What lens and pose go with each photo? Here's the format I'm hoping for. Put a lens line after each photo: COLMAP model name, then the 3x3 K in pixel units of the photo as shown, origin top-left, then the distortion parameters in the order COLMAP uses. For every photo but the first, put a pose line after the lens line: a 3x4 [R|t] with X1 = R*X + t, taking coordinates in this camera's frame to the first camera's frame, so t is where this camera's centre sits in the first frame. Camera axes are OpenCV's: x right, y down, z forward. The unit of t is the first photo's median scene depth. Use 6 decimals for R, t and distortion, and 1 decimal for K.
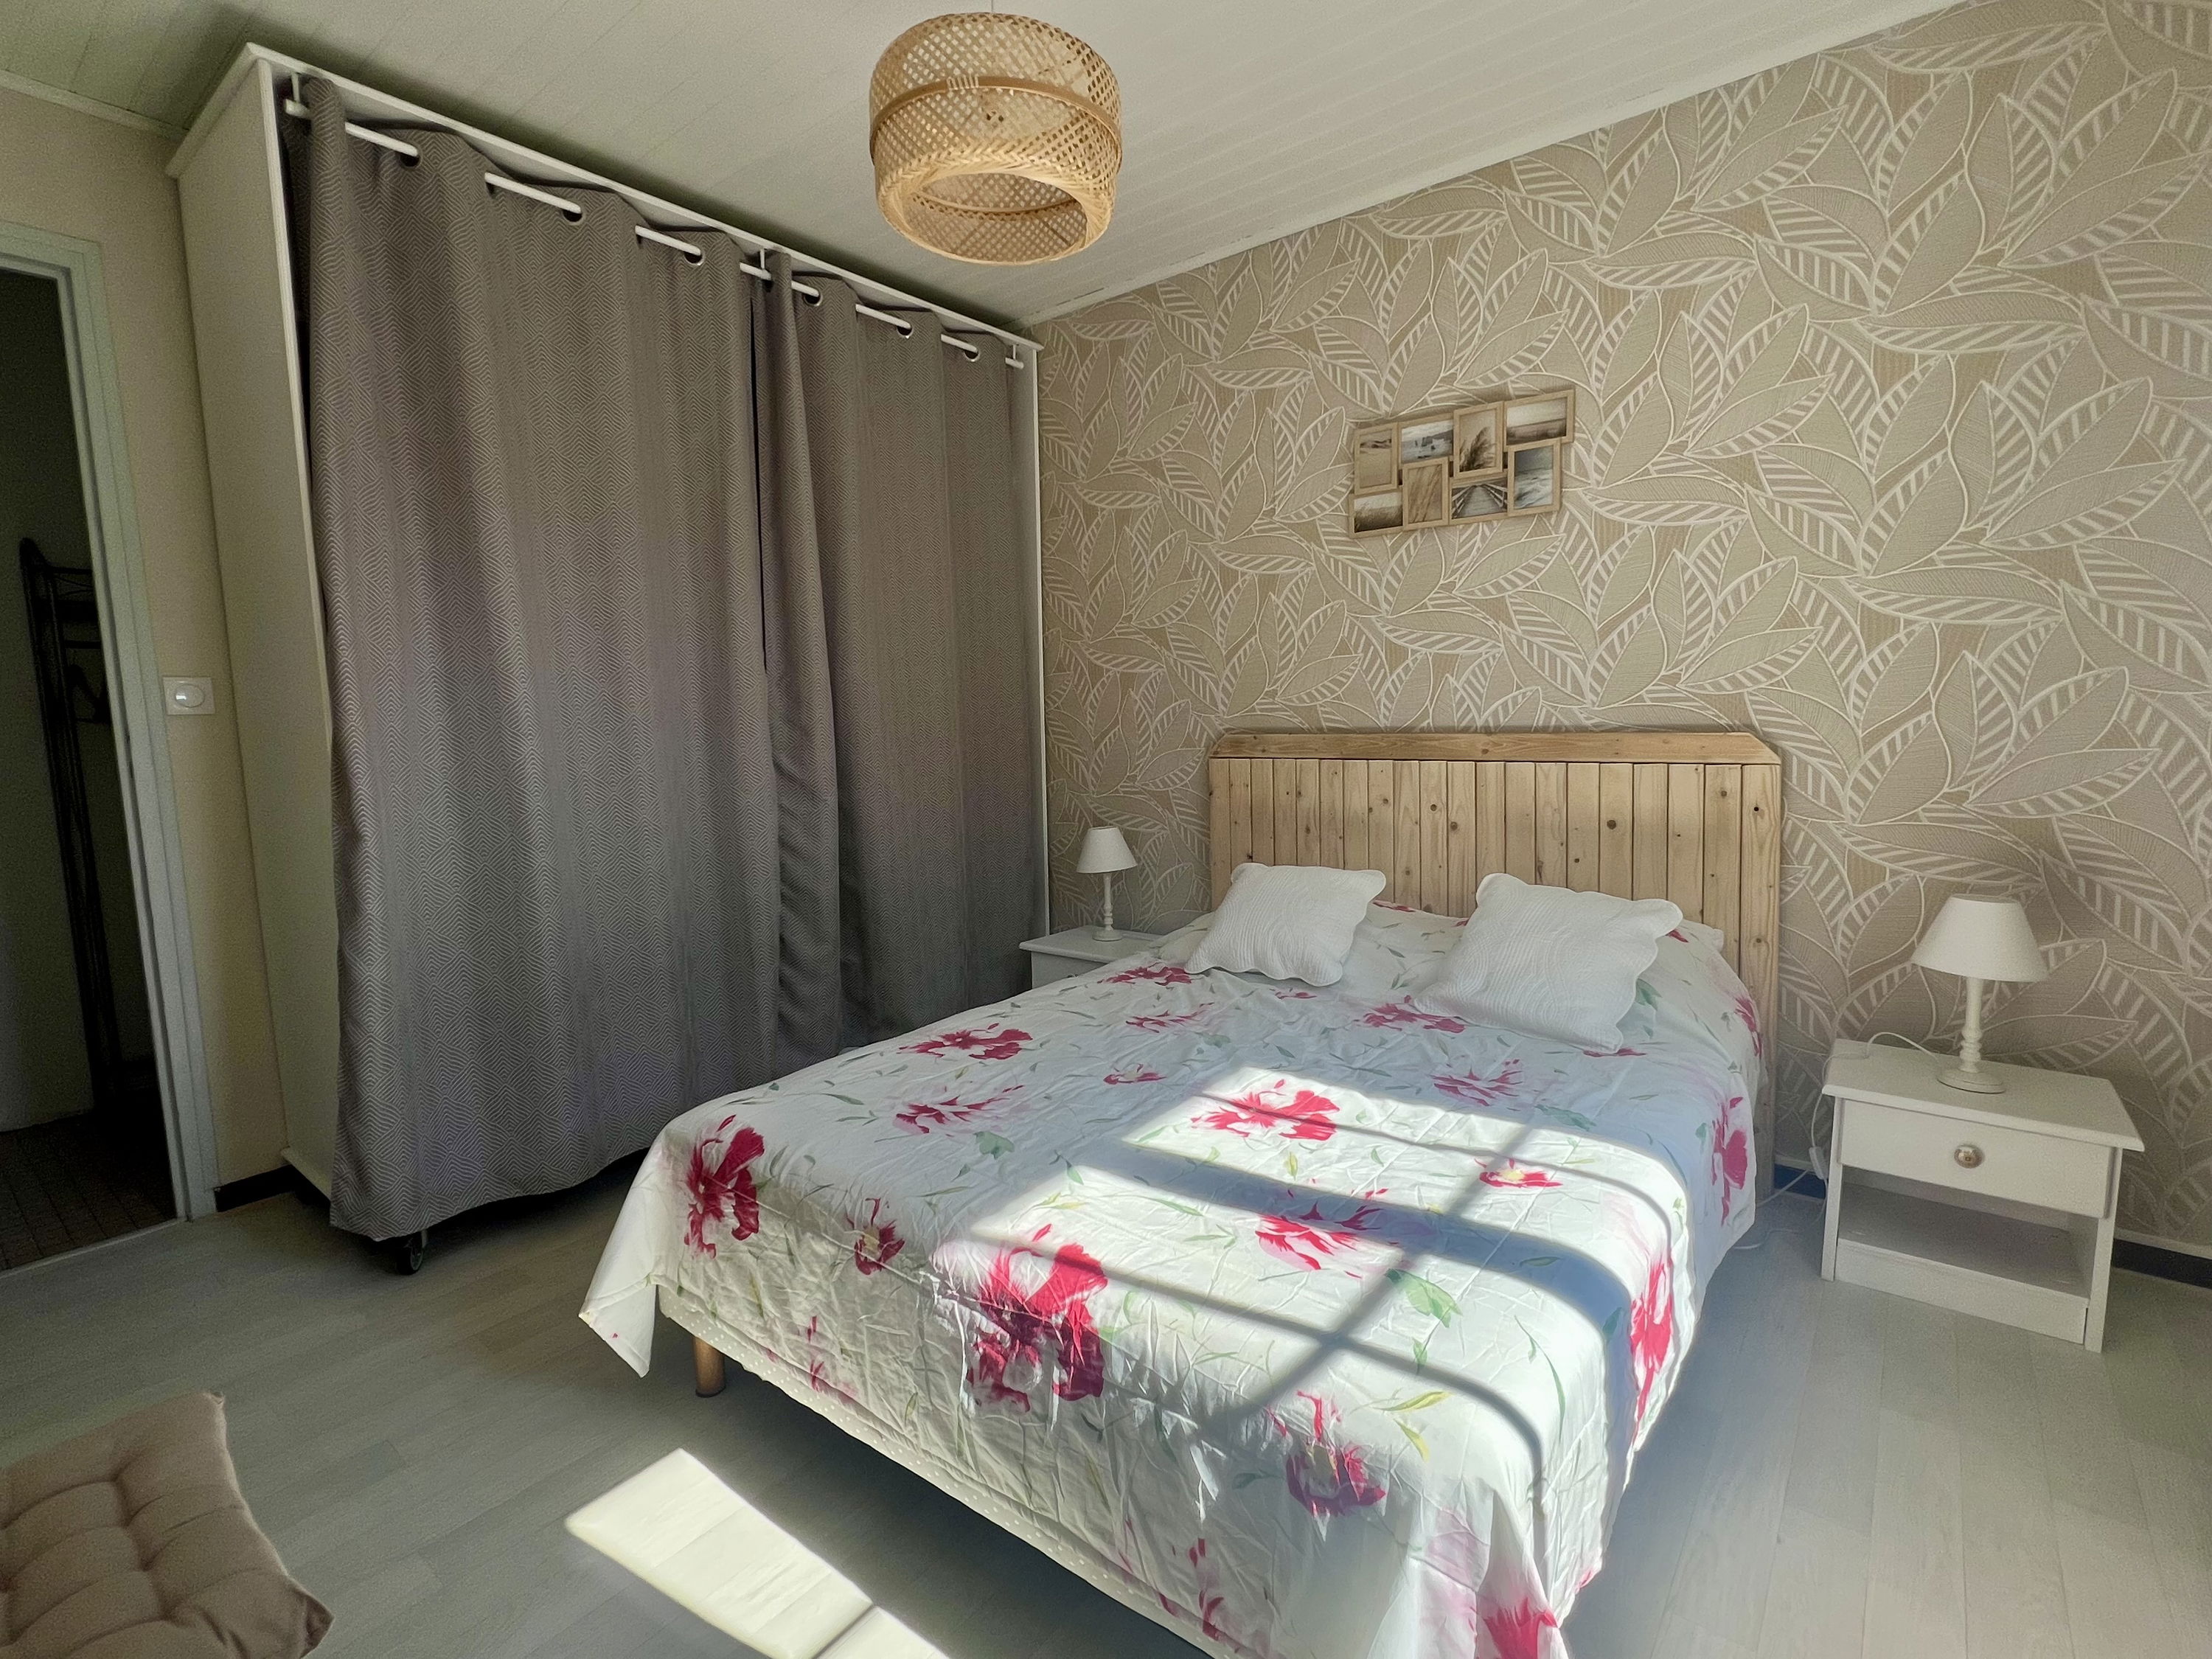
lens RADIAL K [[1044.2, 0, 1089.6], [0, 1044.2, 836.5], [0, 0, 1]] dist [0.001311, -0.001863]
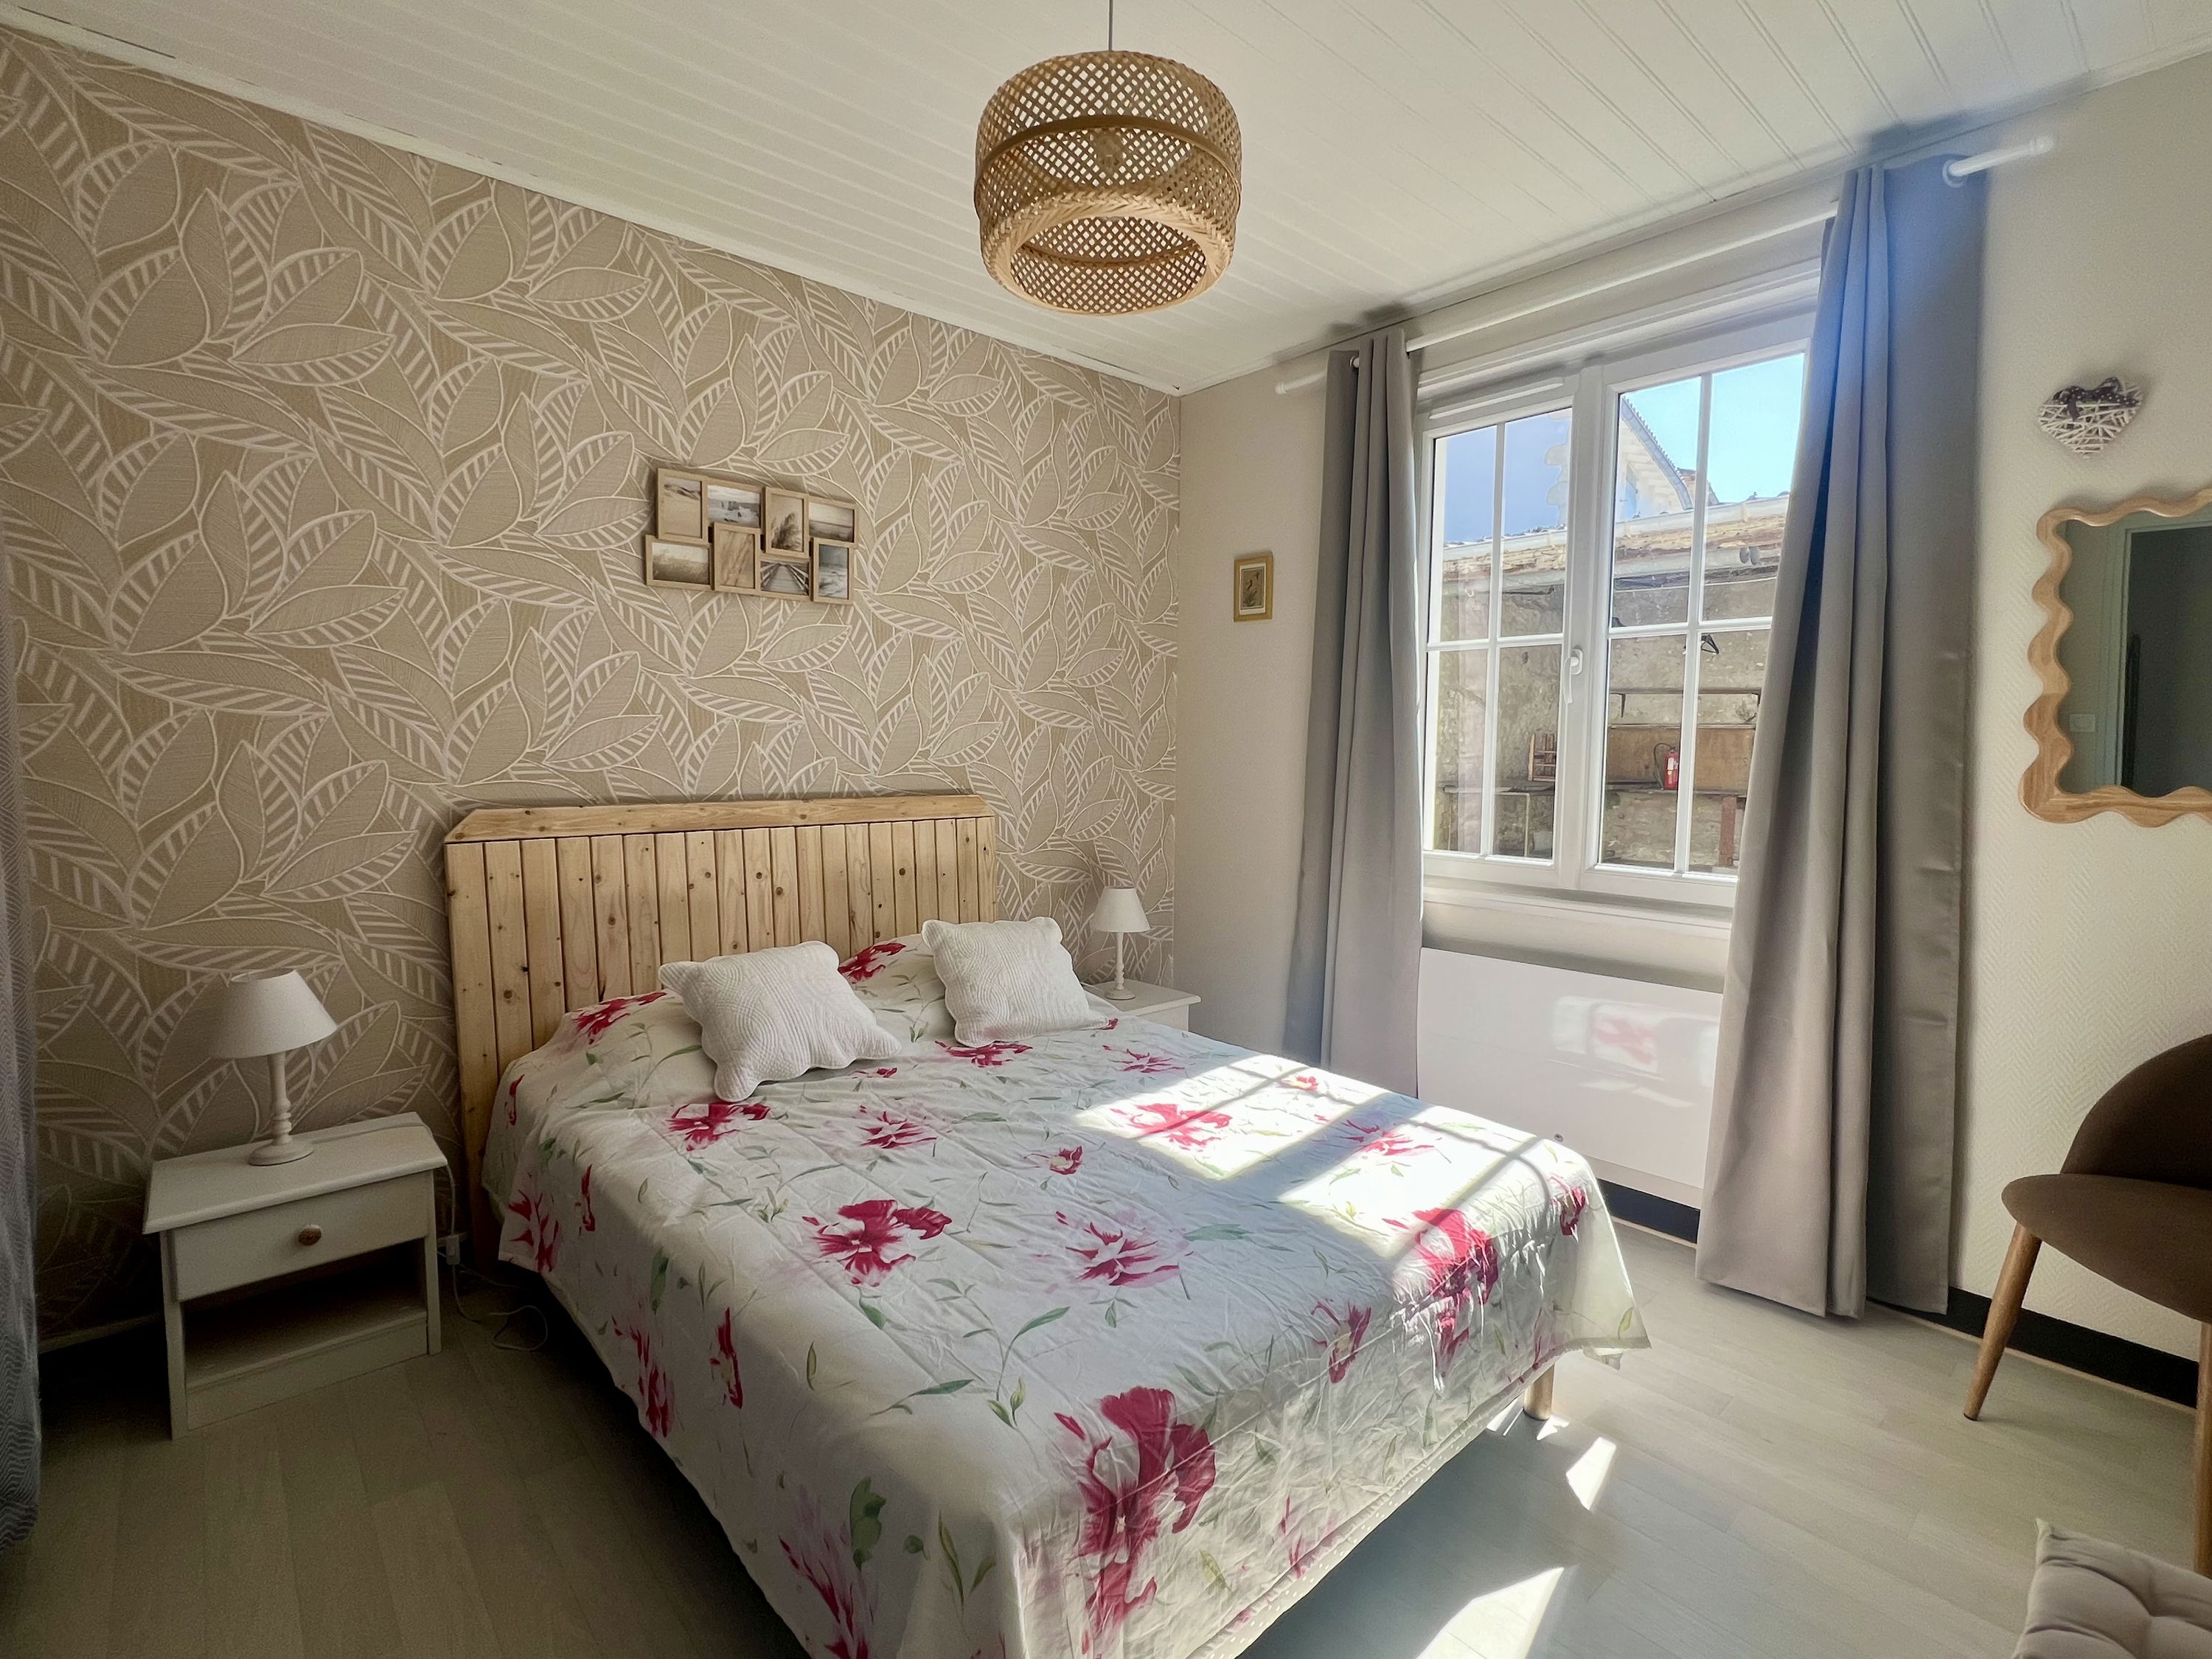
lens RADIAL K [[1044.2, 0, 1104.4], [0, 1044.2, 834.5], [0, 0, 1]] dist [0.001311, -0.001863]
pose [[0.155377, -0.058246, 0.986137, -0.650276], [0.108491, 0.993228, 0.041571, -0.078912], [-0.981880, 0.100528, 0.160644, 0.563871]]
